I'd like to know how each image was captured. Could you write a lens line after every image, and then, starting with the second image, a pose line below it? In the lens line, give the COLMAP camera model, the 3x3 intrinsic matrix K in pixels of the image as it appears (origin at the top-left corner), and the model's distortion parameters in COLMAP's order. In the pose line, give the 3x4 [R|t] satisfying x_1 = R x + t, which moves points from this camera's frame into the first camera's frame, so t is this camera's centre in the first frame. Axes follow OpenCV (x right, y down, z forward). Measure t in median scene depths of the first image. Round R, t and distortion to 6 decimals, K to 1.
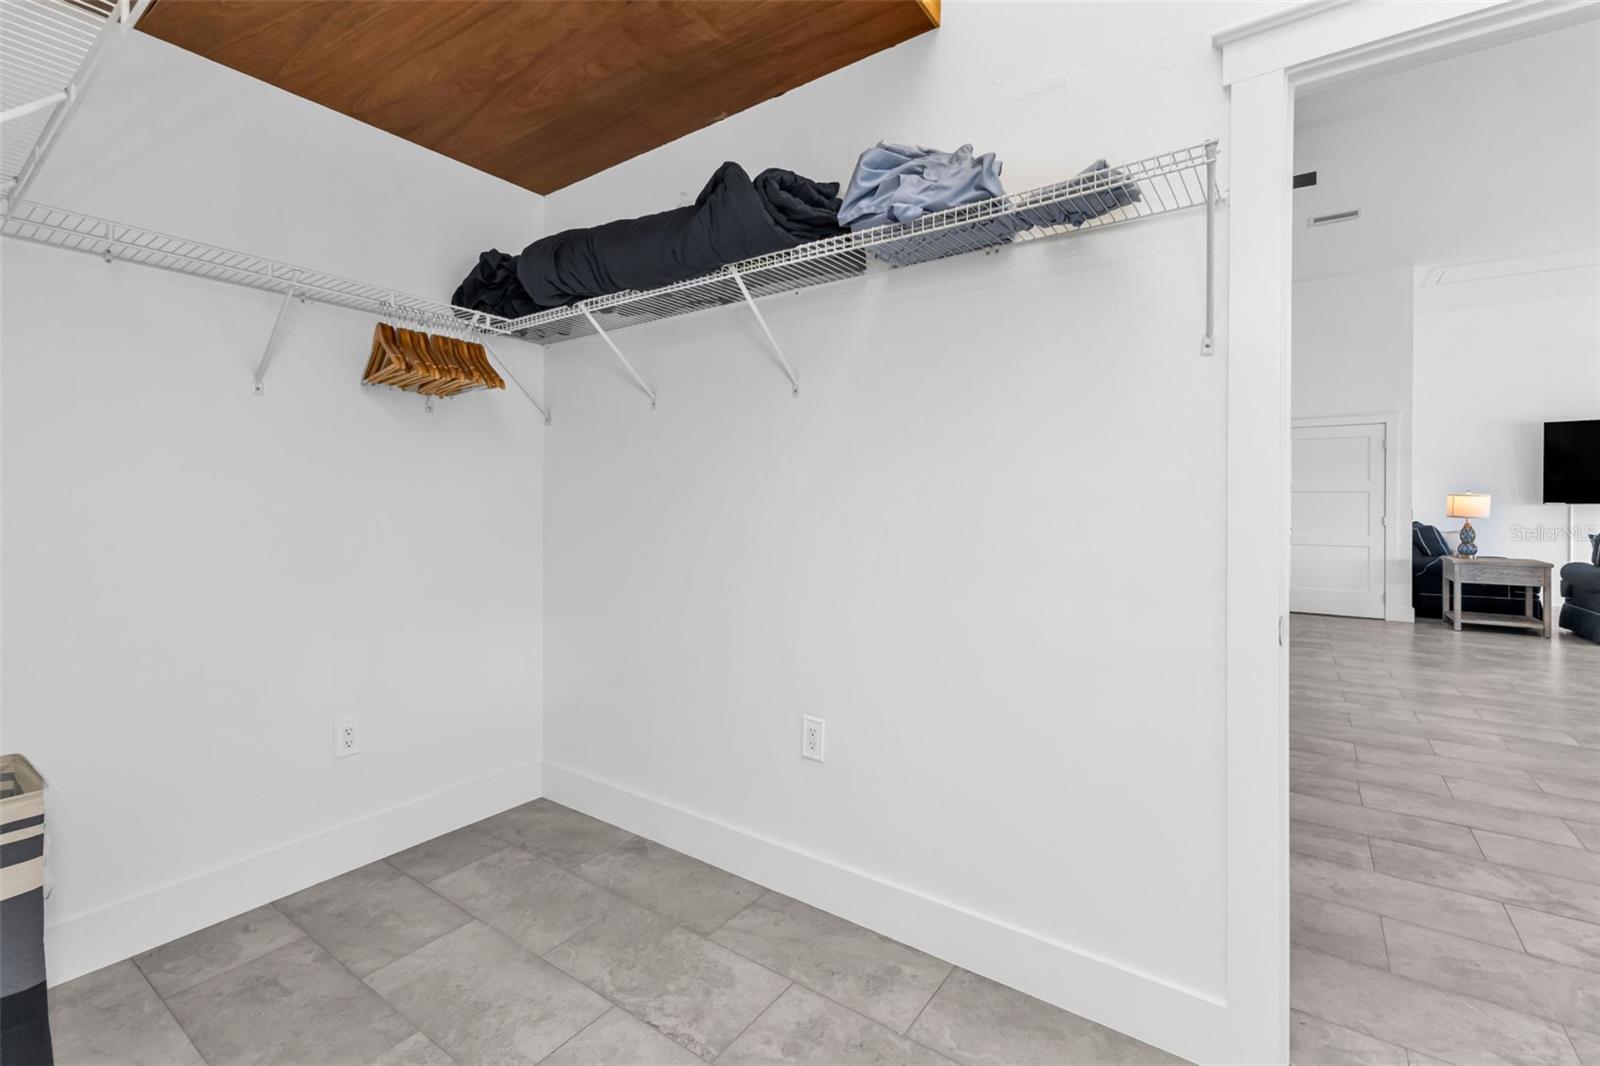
lens RADIAL K [[699.3, 0, 802.3], [0, 699.3, 525.0], [0, 0, 1]] dist [0.012144, -0.002122]
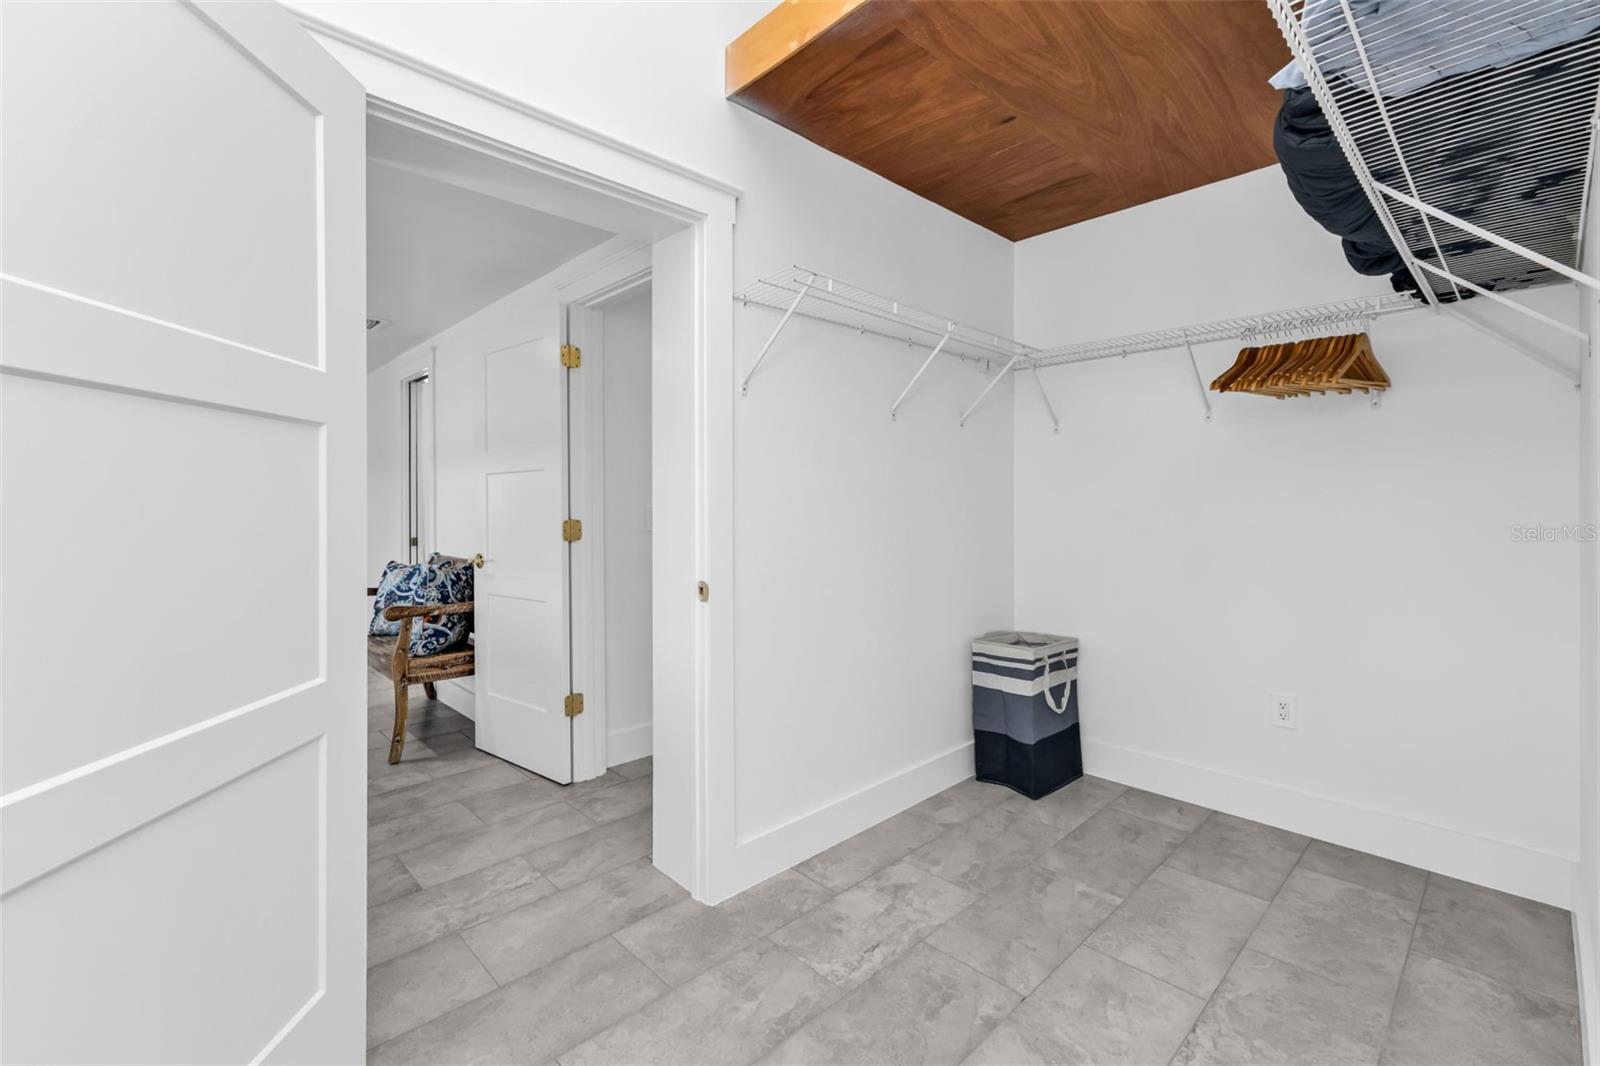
lens RADIAL K [[699.3, 0, 789.8], [0, 699.3, 528.6], [0, 0, 1]] dist [0.012144, -0.002122]
pose [[-0.203146, 0.034596, -0.978537, 0.666149], [-0.022896, 0.998934, 0.040071, -0.020375], [0.978881, 0.030545, -0.202137, 0.477699]]
